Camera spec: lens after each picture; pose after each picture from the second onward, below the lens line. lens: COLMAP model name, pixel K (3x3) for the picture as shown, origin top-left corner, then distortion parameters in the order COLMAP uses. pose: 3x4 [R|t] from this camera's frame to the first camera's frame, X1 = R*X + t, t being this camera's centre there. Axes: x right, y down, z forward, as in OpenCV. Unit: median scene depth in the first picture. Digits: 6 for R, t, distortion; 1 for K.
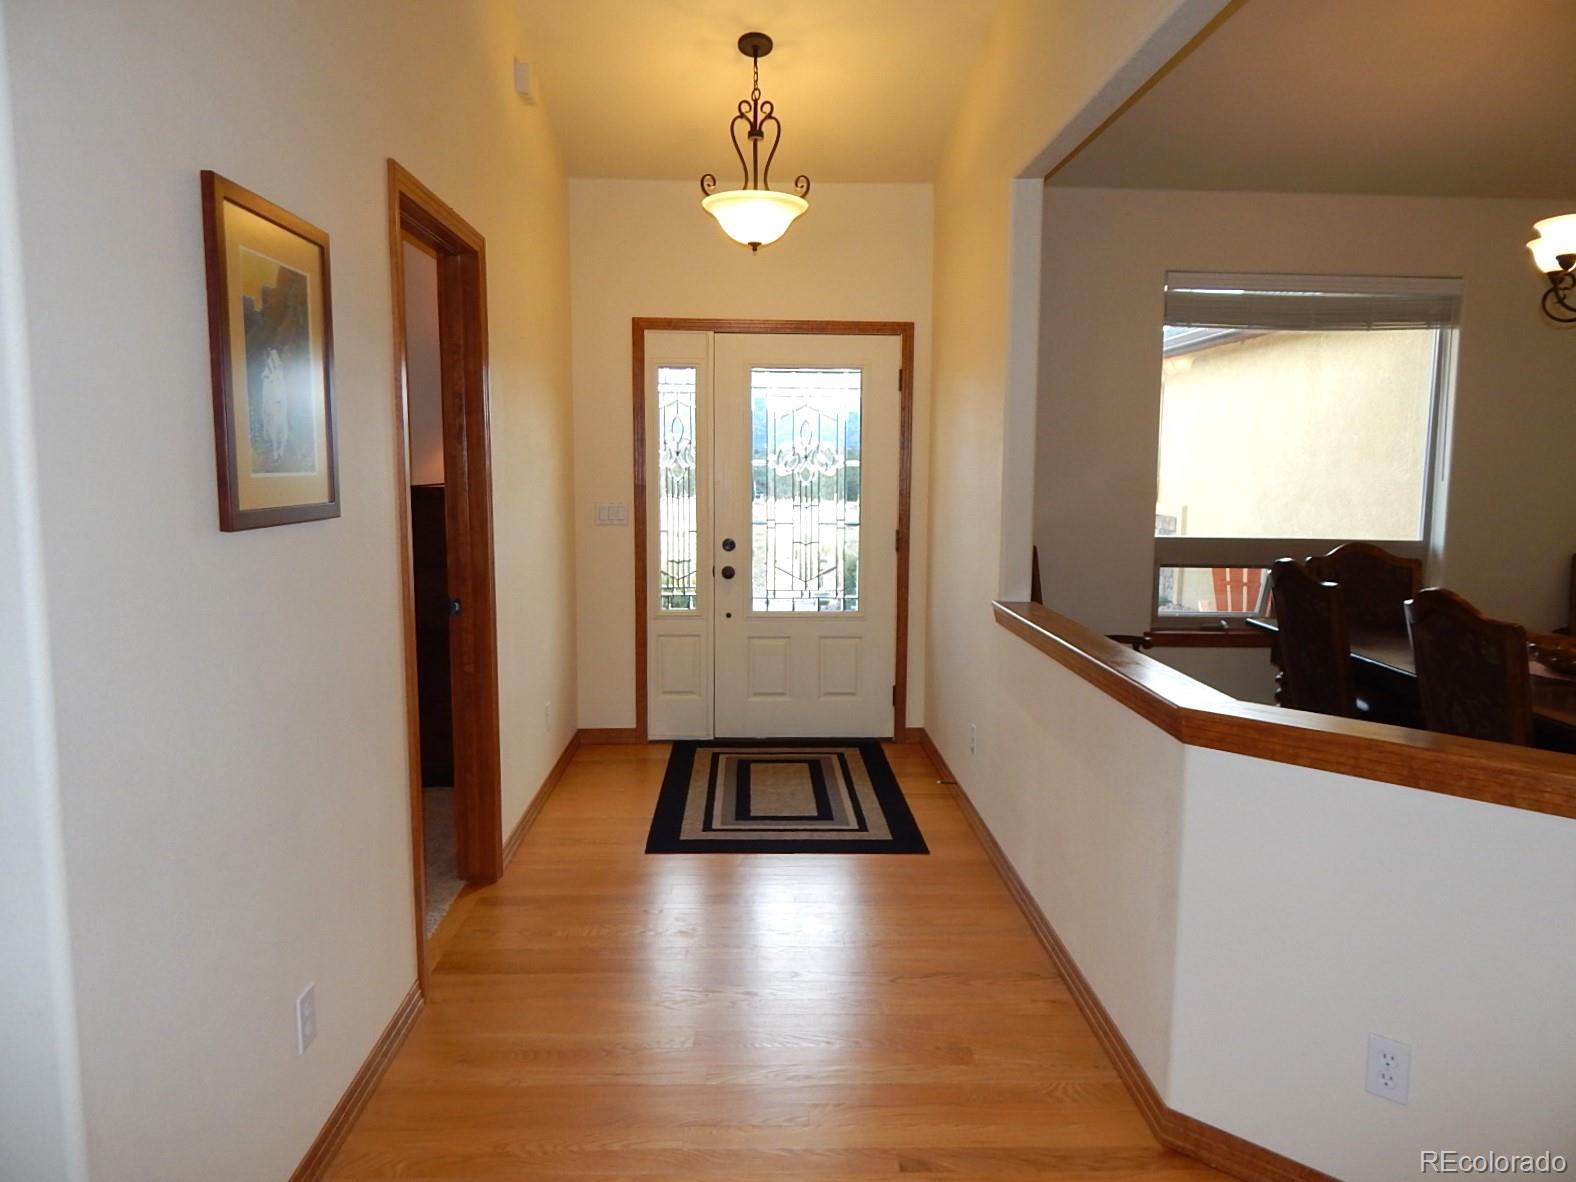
lens RADIAL K [[1050.1, 0, 783.4], [0, 1050.1, 586.3], [0, 0, 1]] dist [-0.016557, -0.004091]
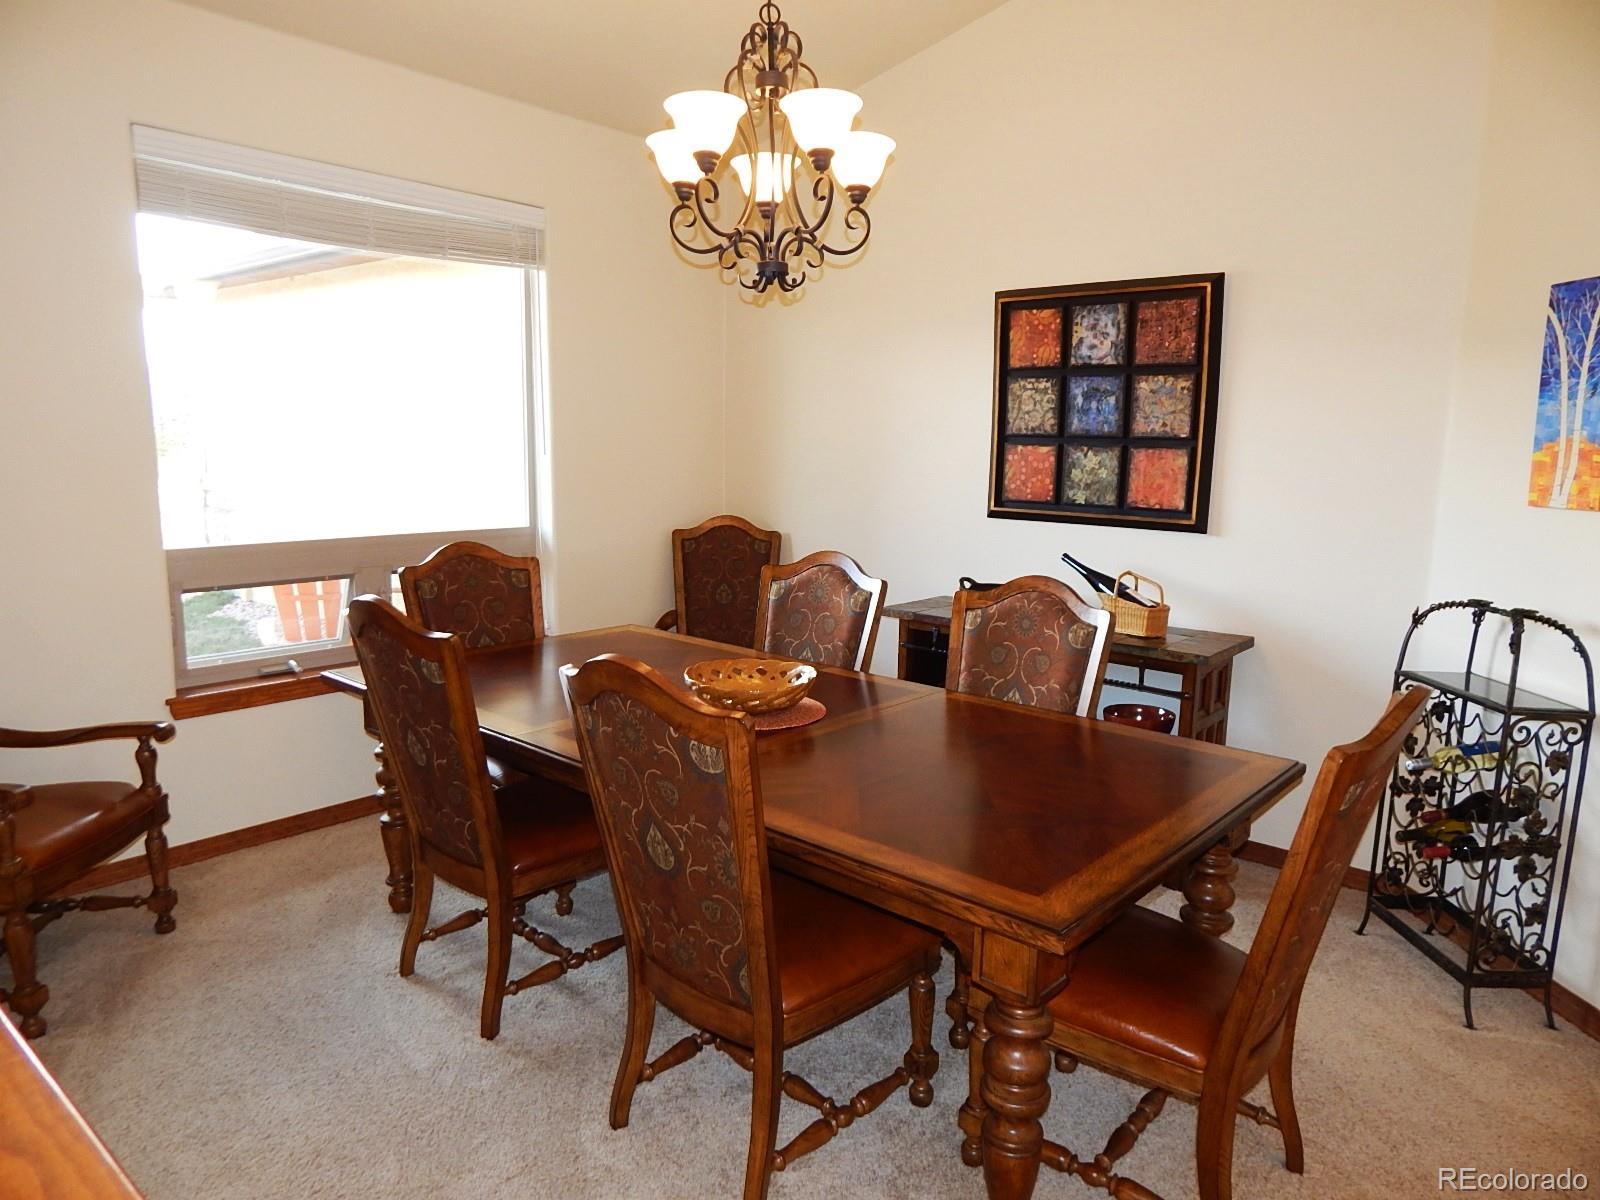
lens RADIAL K [[1066.1, 0, 794.6], [0, 1066.1, 604.4], [0, 0, 1]] dist [-0.016557, -0.004091]
pose [[0.677398, -0.111396, 0.727134, 0.140125], [0.070816, 0.993752, 0.086269, -0.041579], [-0.732200, -0.006945, 0.681054, 0.281192]]
